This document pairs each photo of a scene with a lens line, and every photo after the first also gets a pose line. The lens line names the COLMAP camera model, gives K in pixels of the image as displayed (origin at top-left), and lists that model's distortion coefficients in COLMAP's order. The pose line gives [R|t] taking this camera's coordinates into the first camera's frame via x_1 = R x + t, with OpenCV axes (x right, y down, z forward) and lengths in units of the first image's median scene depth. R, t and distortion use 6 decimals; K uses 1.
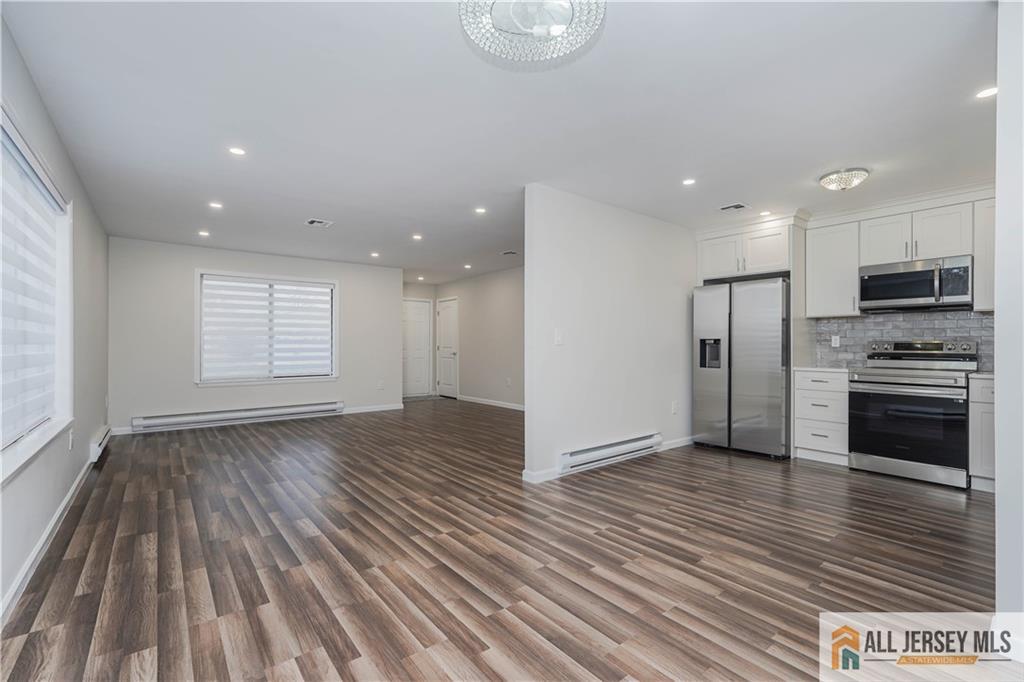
lens RADIAL K [[448.9, 0, 512.0], [0, 448.9, 341.0], [0, 0, 1]] dist [-0.000929, -0.000016]
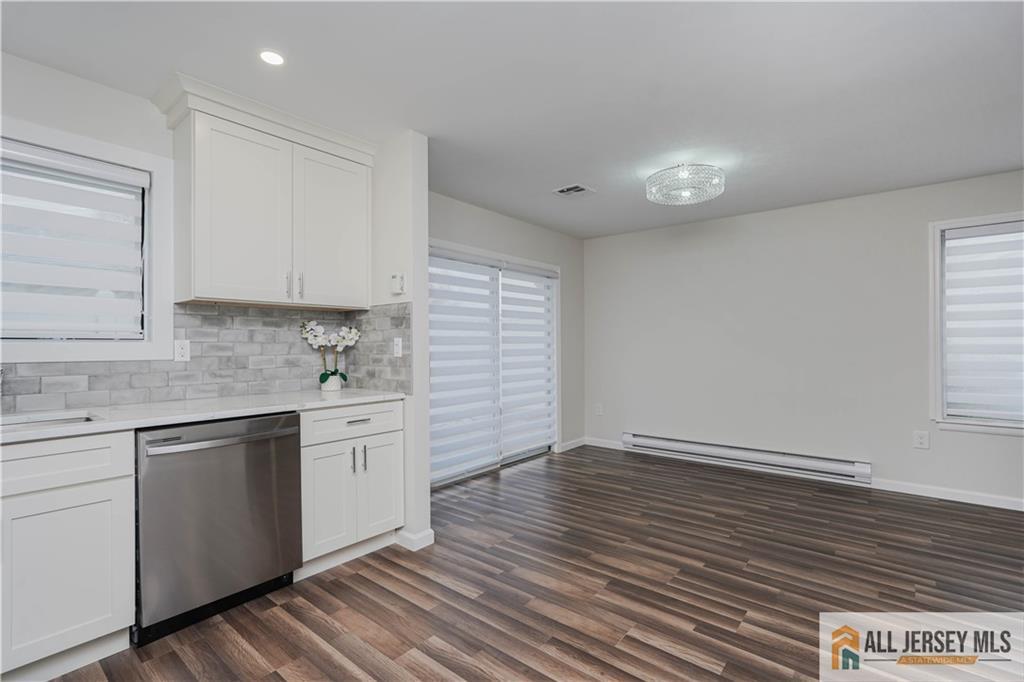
lens RADIAL K [[445.2, 0, 530.6], [0, 445.2, 346.1], [0, 0, 1]] dist [-0.008804, -0.000178]
pose [[-0.971456, 0.000701, -0.237218, 0.788570], [0.003104, 0.999948, -0.009754, 0.012124], [0.237199, -0.010212, -0.971407, 1.856005]]
